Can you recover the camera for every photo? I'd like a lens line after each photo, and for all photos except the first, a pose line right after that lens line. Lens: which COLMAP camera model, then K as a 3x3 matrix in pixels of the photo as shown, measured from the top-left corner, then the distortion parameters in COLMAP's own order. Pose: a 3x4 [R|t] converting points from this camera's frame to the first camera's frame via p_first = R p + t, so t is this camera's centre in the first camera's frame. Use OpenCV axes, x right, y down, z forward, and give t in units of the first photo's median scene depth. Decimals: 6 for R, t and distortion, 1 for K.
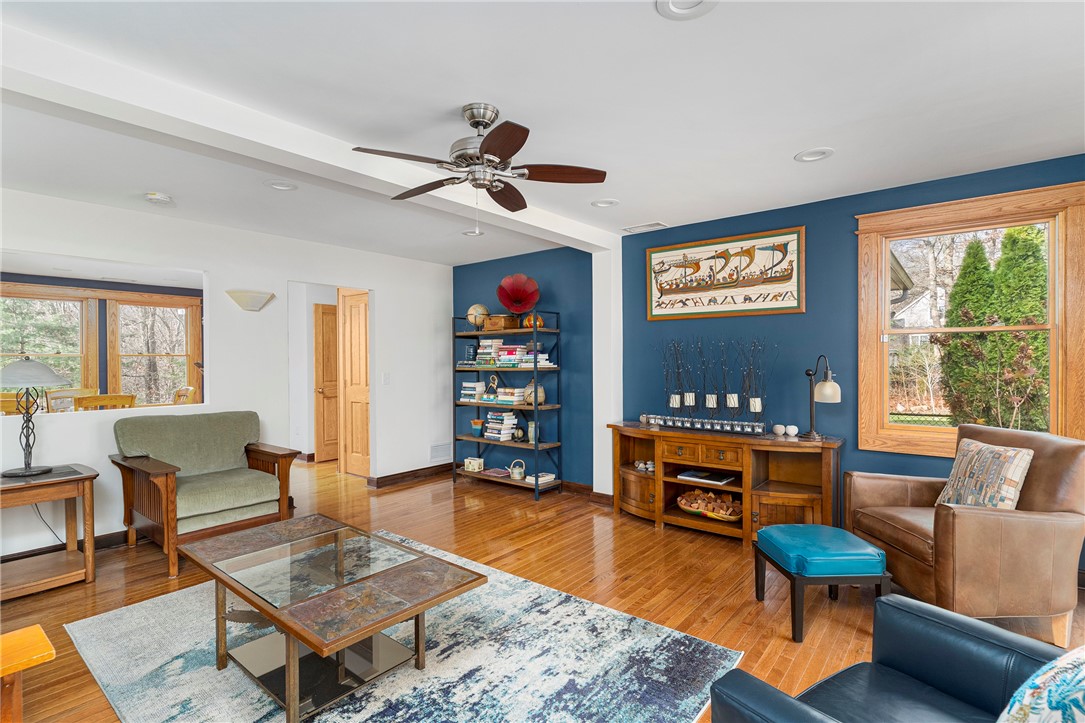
lens RADIAL K [[529.8, 0, 540.8], [0, 529.8, 363.7], [0, 0, 1]] dist [-0.001570, -0.001122]
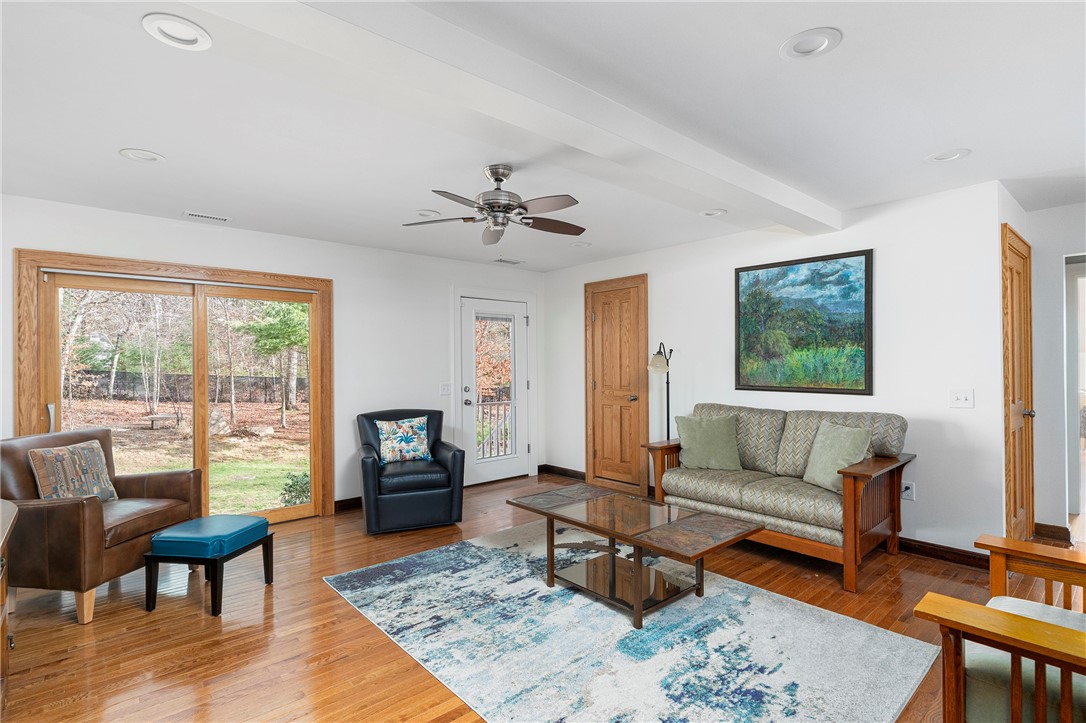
lens RADIAL K [[530.3, 0, 542.8], [0, 530.3, 365.0], [0, 0, 1]] dist [-0.001570, -0.001122]
pose [[-0.986171, 0.014017, 0.165138, -0.404491], [0.014210, 0.999899, -0.000013, -0.006473], [-0.165121, 0.002334, -0.986271, 2.158086]]
